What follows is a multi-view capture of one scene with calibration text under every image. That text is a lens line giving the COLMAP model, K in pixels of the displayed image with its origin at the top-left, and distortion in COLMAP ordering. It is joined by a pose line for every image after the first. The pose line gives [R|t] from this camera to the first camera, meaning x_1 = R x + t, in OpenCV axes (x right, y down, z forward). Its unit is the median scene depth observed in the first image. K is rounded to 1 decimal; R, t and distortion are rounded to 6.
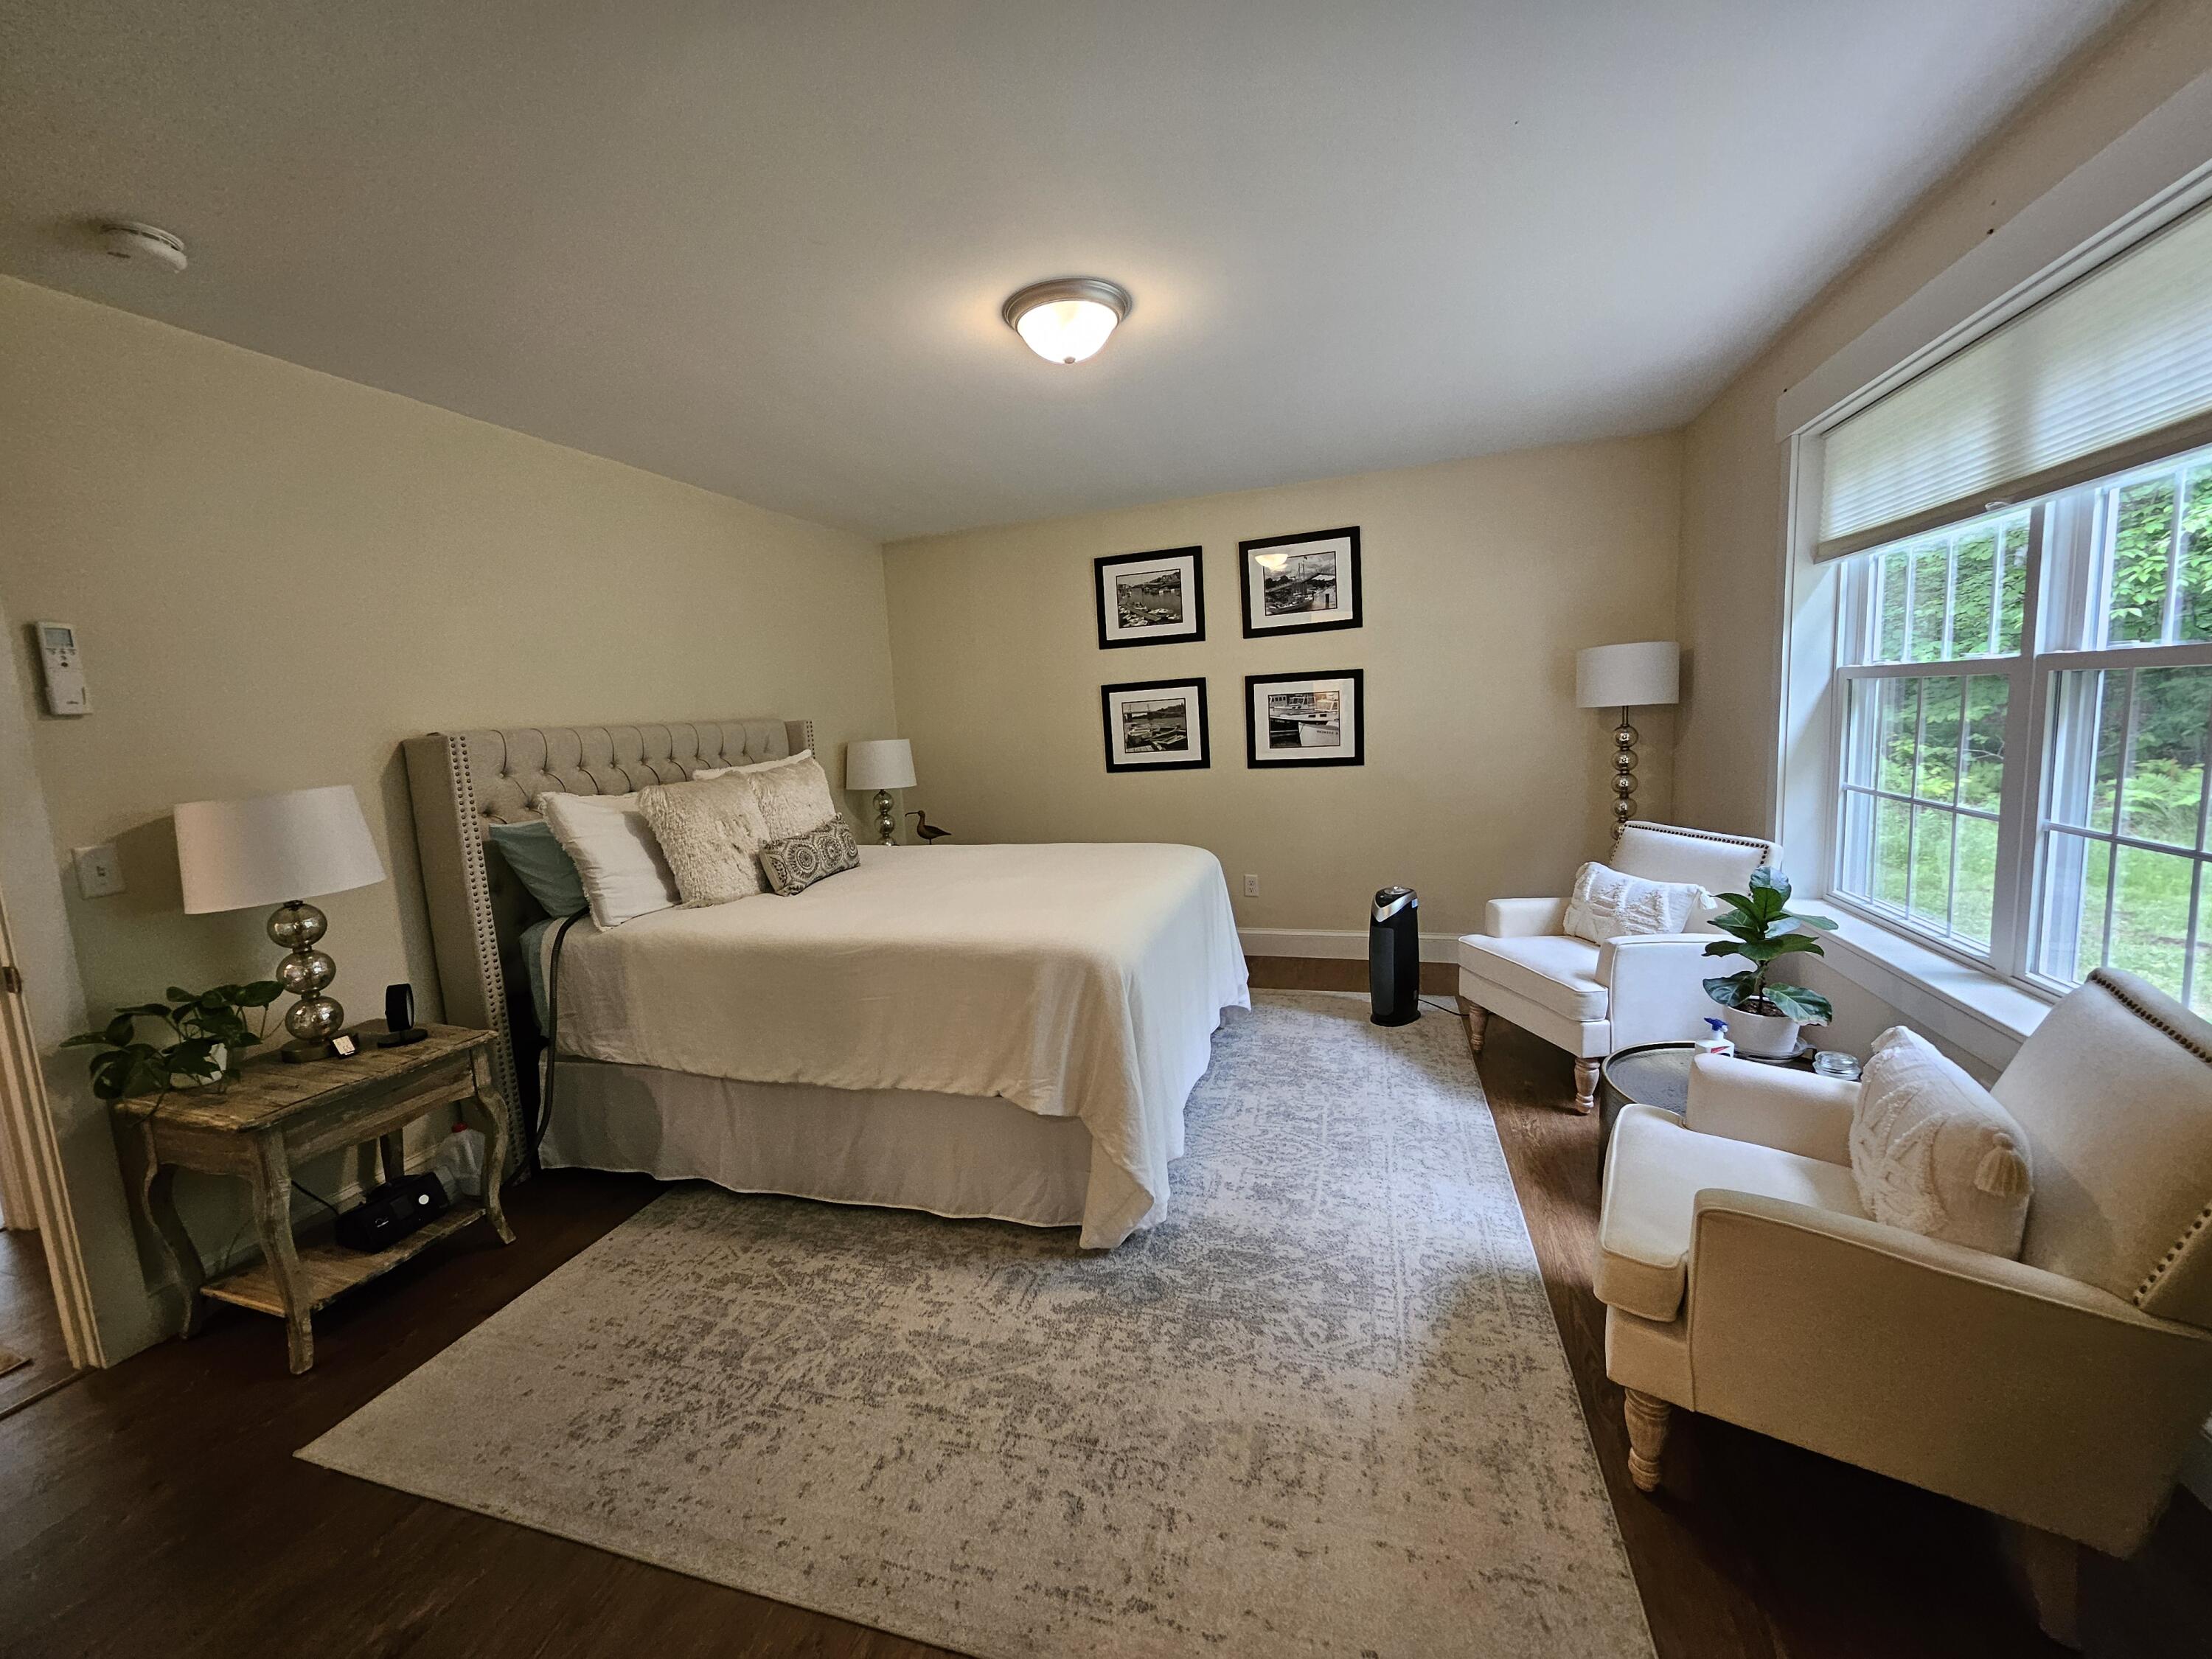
lens RADIAL K [[886.9, 0, 1106.0], [0, 886.9, 829.5], [0, 0, 1]] dist [0.000562, -0.000162]
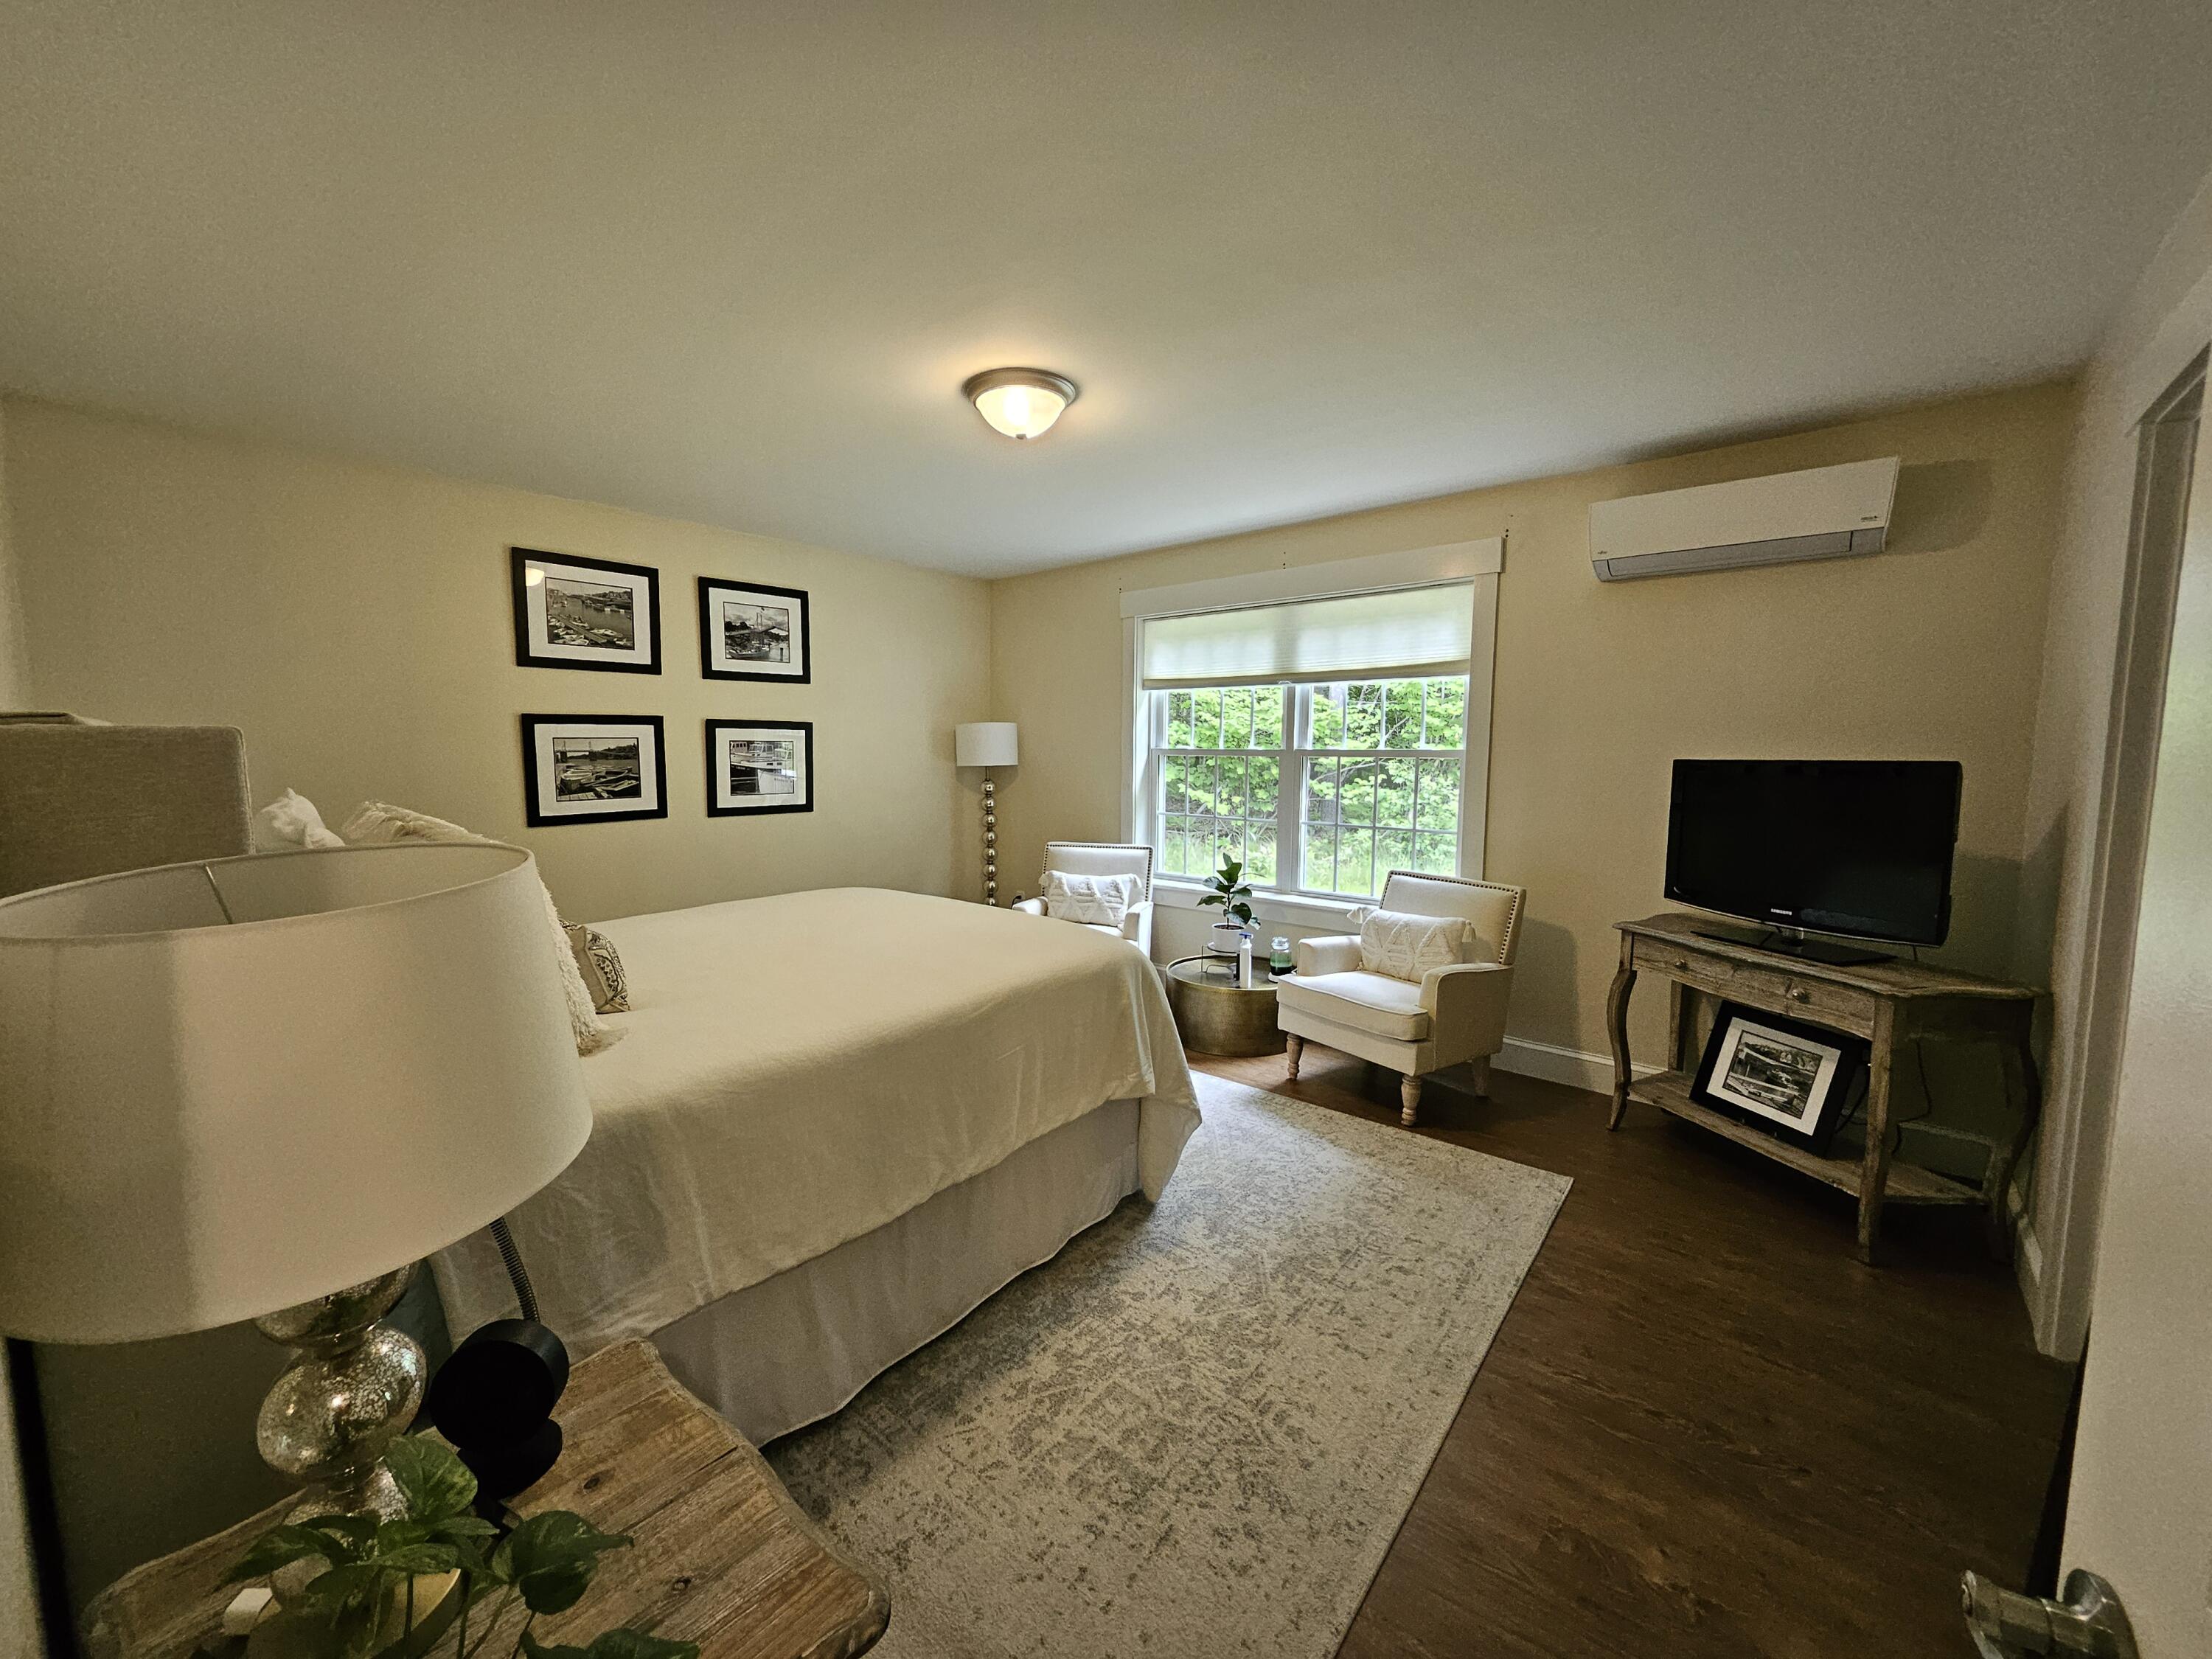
lens RADIAL K [[877.1, 0, 1074.3], [0, 877.1, 831.6], [0, 0, 1]] dist [0.000537, -0.000023]
pose [[0.366808, -0.032495, 0.929729, -0.571066], [0.096763, 0.995302, -0.003389, -0.013807], [-0.925251, 0.091206, 0.368229, 0.313155]]
